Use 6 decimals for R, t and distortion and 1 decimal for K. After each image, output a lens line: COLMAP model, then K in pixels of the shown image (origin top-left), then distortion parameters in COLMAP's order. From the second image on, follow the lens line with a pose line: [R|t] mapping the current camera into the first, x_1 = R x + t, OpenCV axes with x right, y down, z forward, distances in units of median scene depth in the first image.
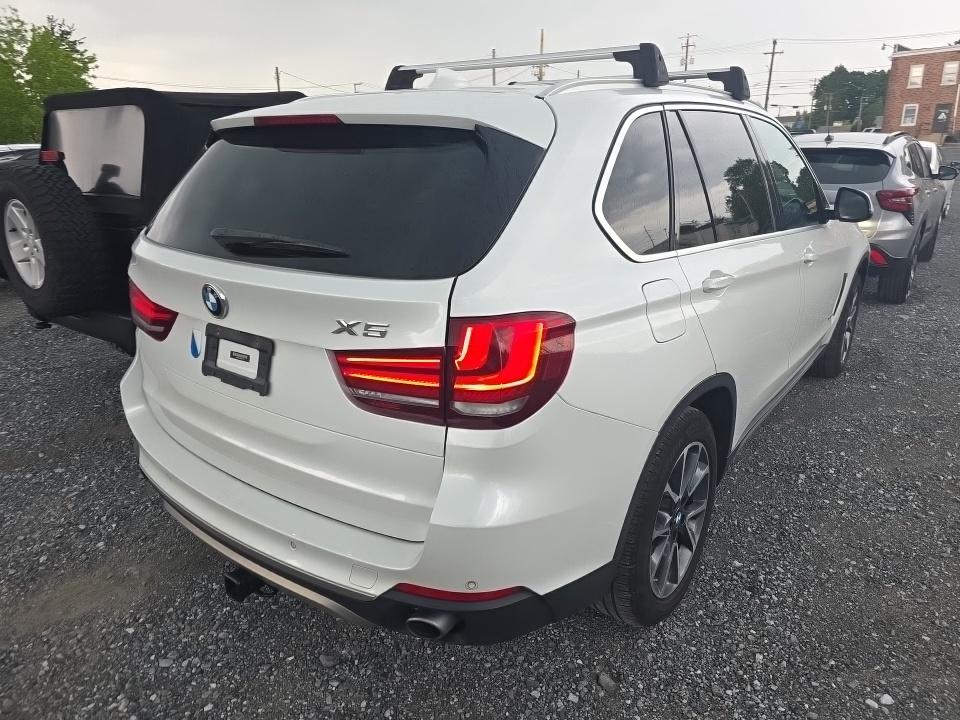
lens RADIAL K [[649.0, 0, 490.4], [0, 649.0, 360.3], [0, 0, 1]] dist [0.035486, -0.029506]
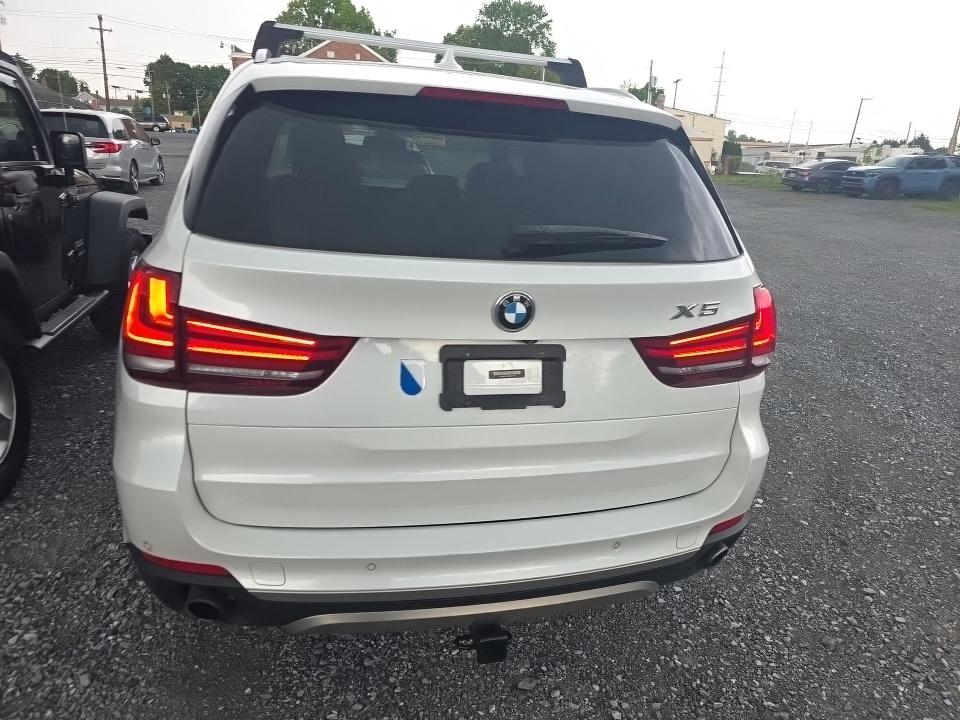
lens RADIAL K [[649.0, 0, 484.7], [0, 649.0, 361.7], [0, 0, 1]] dist [0.035486, -0.029506]
pose [[0.625692, -0.191766, 0.756132, -0.984566], [0.177235, 0.978910, 0.101605, -0.107143], [-0.759669, 0.070440, 0.646483, 0.441230]]
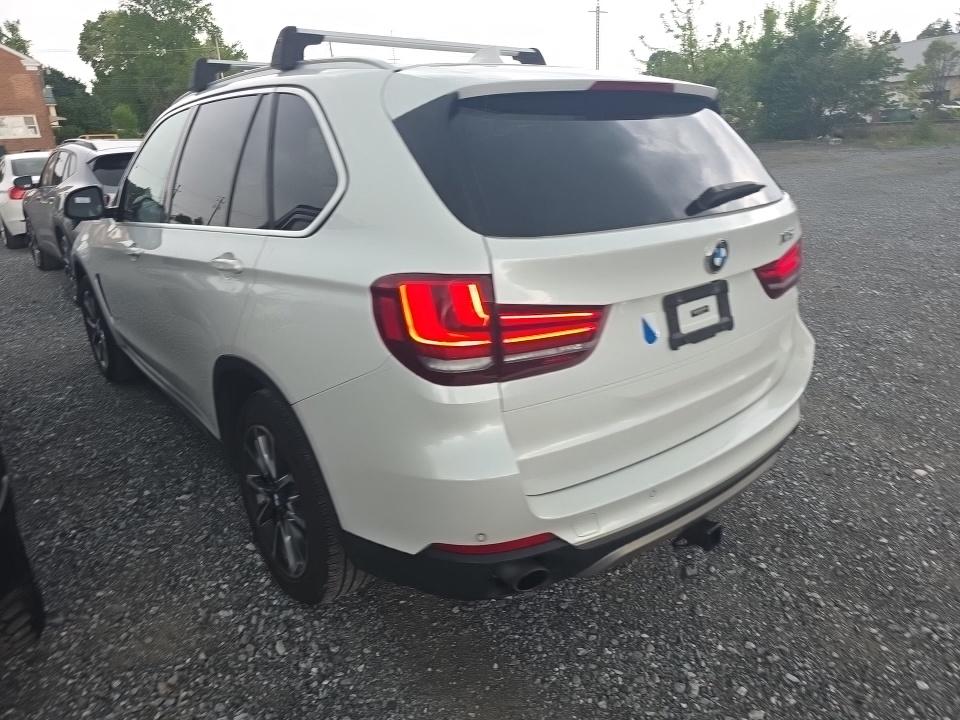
lens RADIAL K [[649.0, 0, 488.0], [0, 649.0, 356.0], [0, 0, 1]] dist [0.035486, -0.029506]
pose [[0.234938, -0.308409, 0.921785, -1.367633], [0.340087, 0.914470, 0.219283, -0.269075], [-0.910574, 0.261969, 0.319730, 0.936429]]
